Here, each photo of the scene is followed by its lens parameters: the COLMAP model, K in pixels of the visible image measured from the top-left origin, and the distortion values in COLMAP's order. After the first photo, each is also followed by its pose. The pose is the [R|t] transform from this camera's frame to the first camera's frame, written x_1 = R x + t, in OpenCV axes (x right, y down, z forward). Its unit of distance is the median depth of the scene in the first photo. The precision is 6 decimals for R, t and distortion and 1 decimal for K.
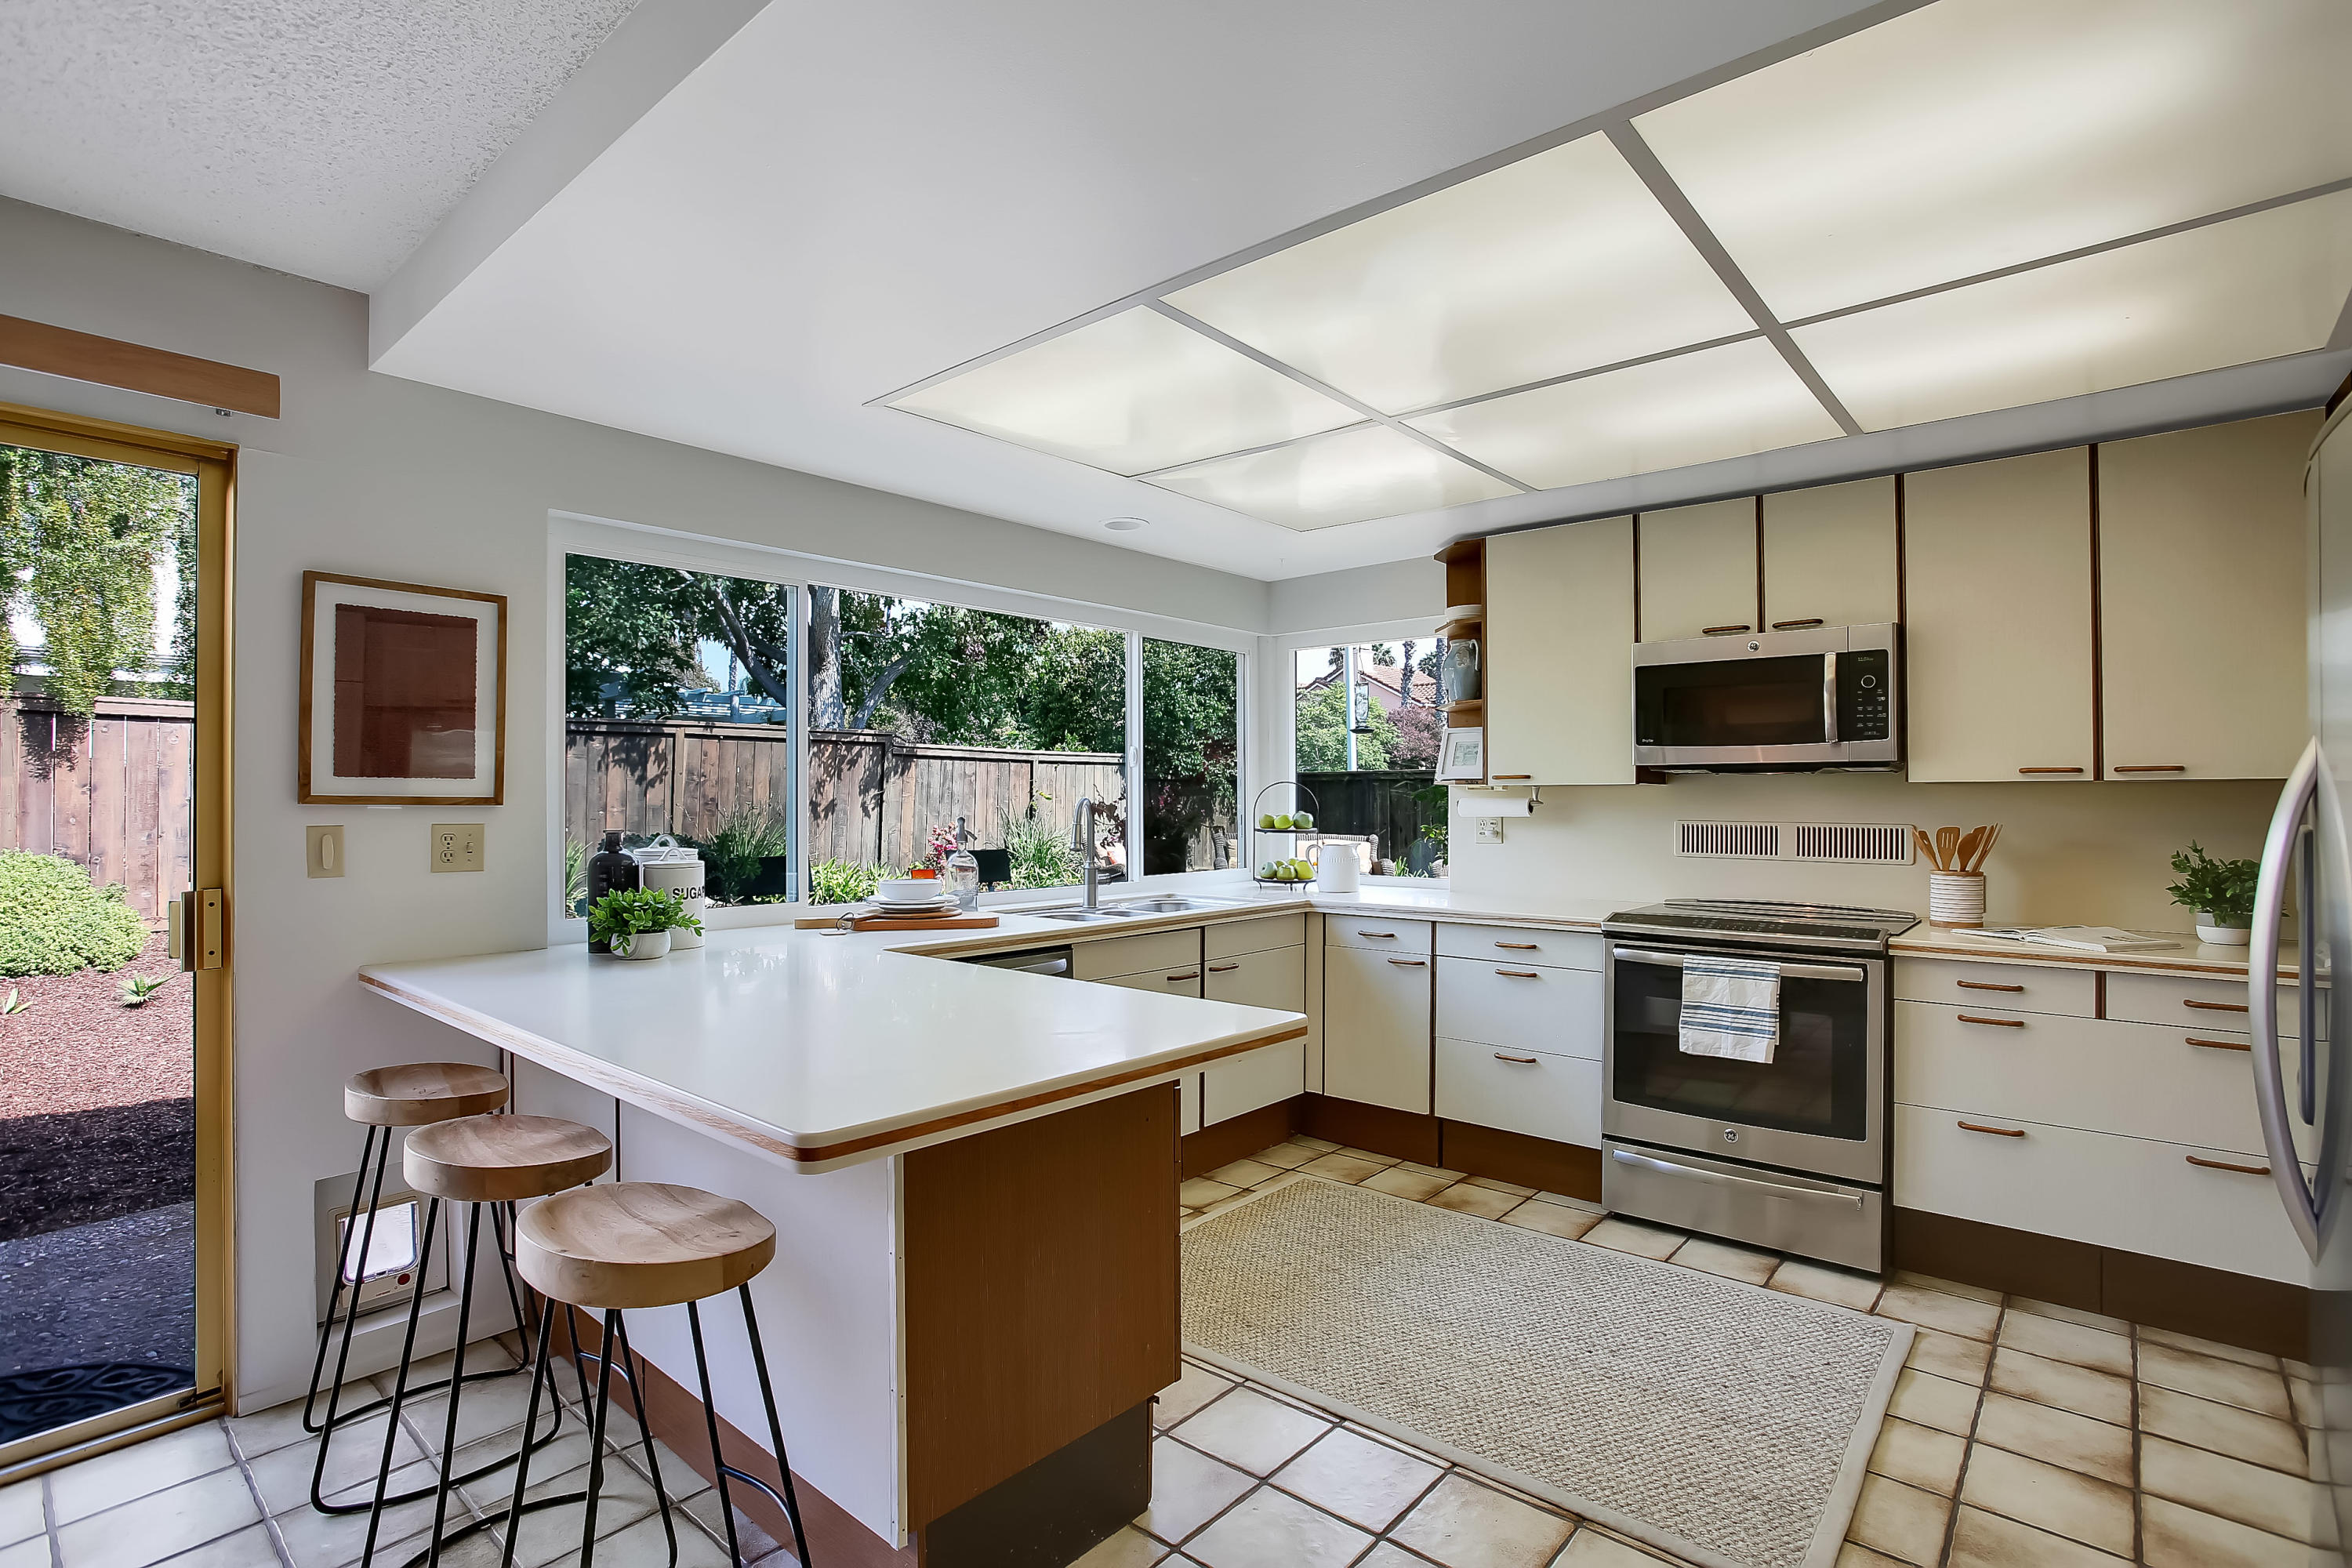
lens RADIAL K [[1128.5, 0, 1192.2], [0, 1128.5, 784.2], [0, 0, 1]] dist [-0.041796, 0.008560]
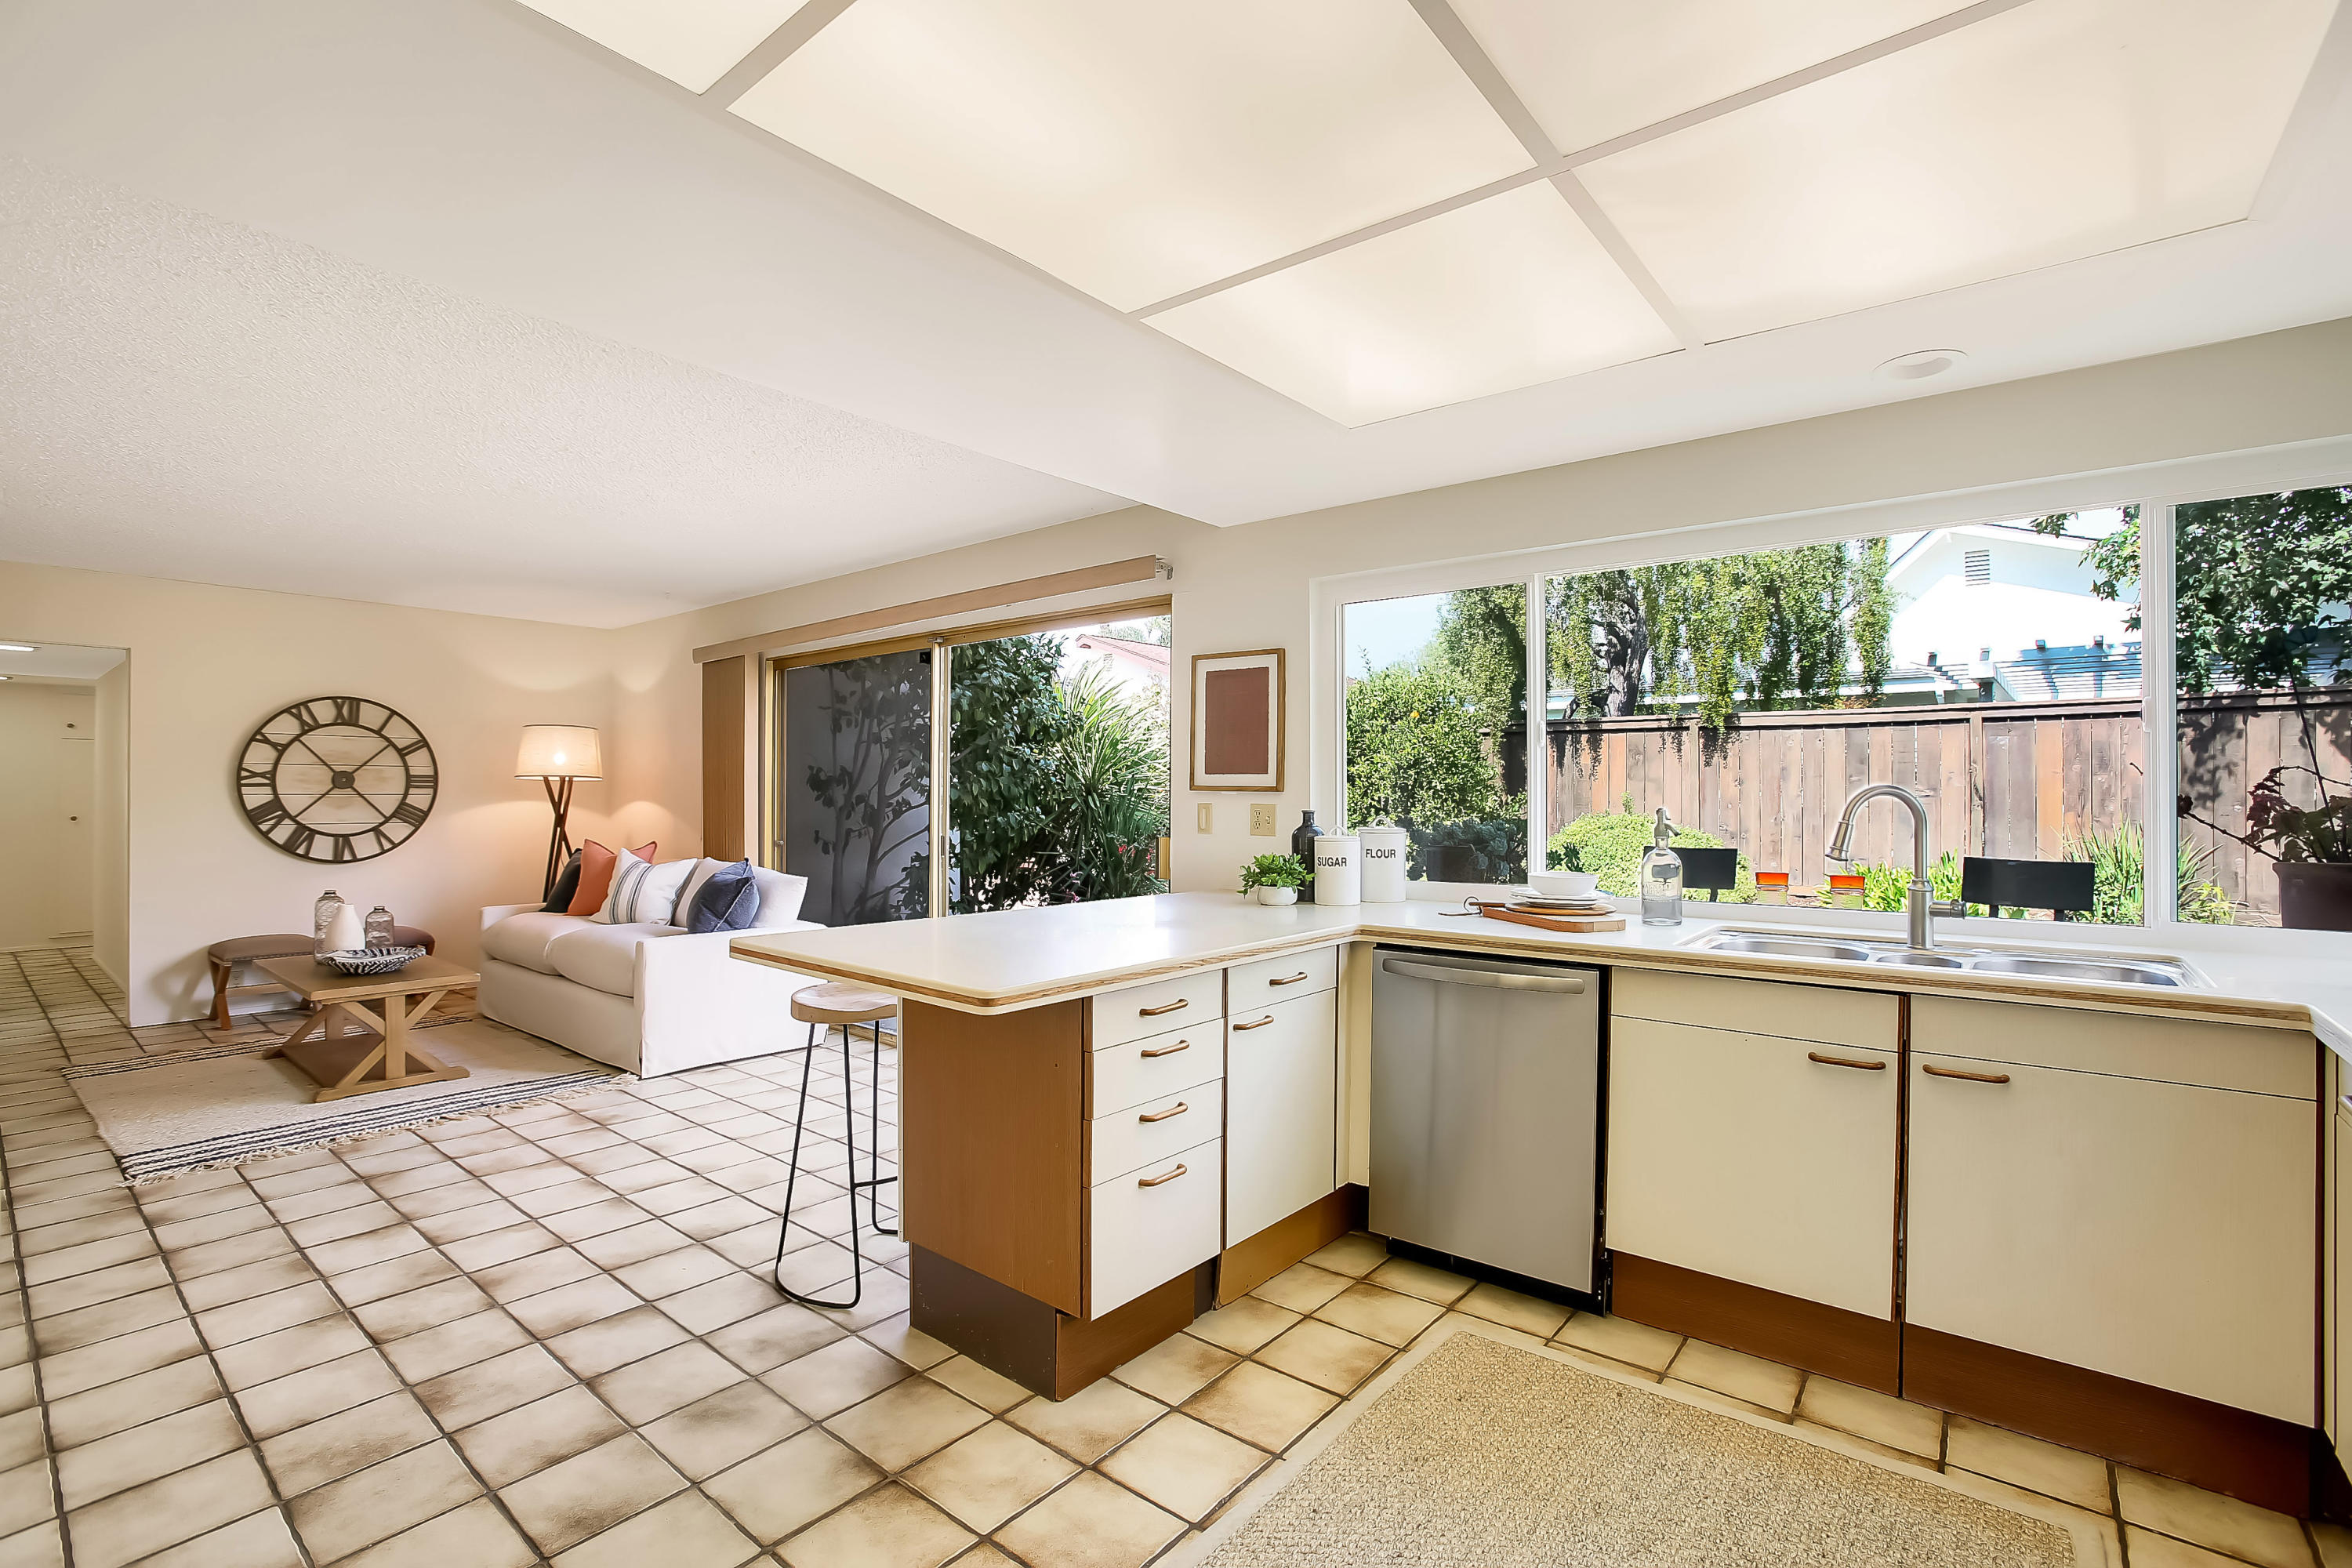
lens RADIAL K [[1051.9, 0, 1165.7], [0, 1051.9, 796.5], [0, 0, 1]] dist [-0.014676, 0.003307]
pose [[0.009211, 0.005767, -0.999941, 0.649884], [0.011586, 0.999916, 0.005873, 0.013570], [0.999890, -0.011639, 0.009144, 0.699530]]
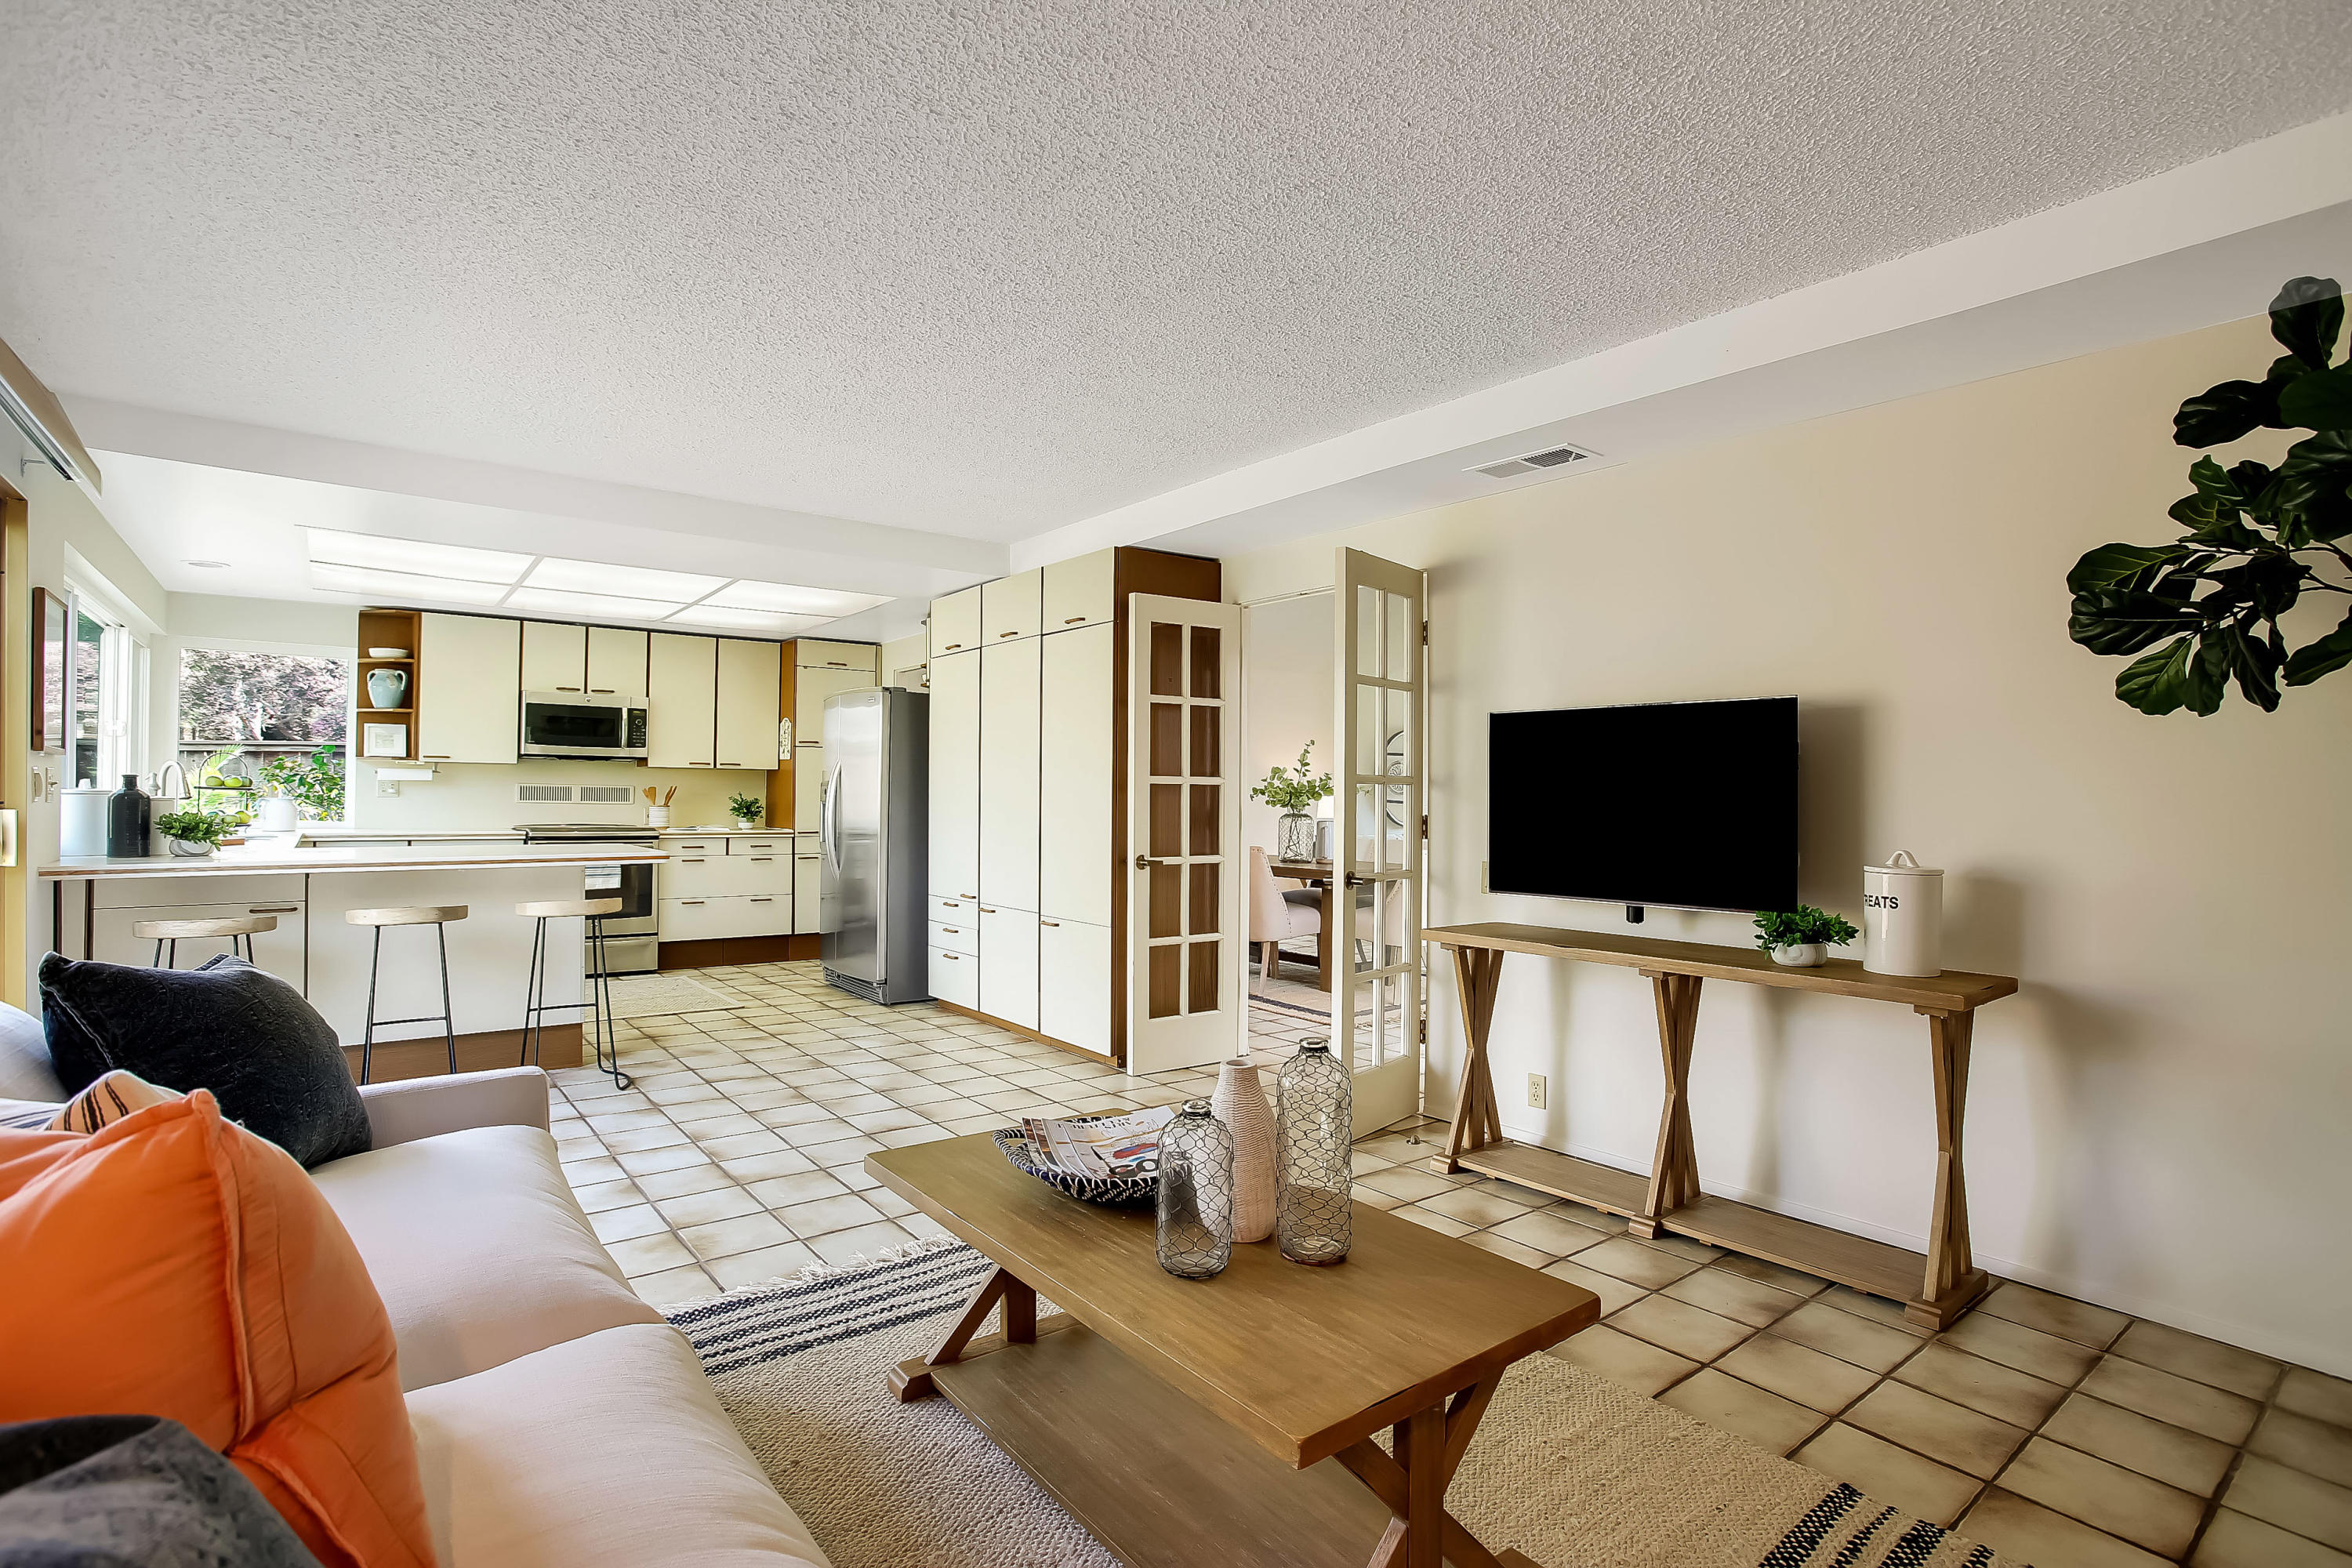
lens RADIAL K [[1128.5, 0, 1197.3], [0, 1128.5, 783.7], [0, 0, 1]] dist [-0.041796, 0.008560]
pose [[0.183516, 0.014355, 0.982912, -1.429450], [-0.023726, 0.999667, -0.010170, 0.030203], [-0.982730, -0.021454, 0.183795, -0.550584]]
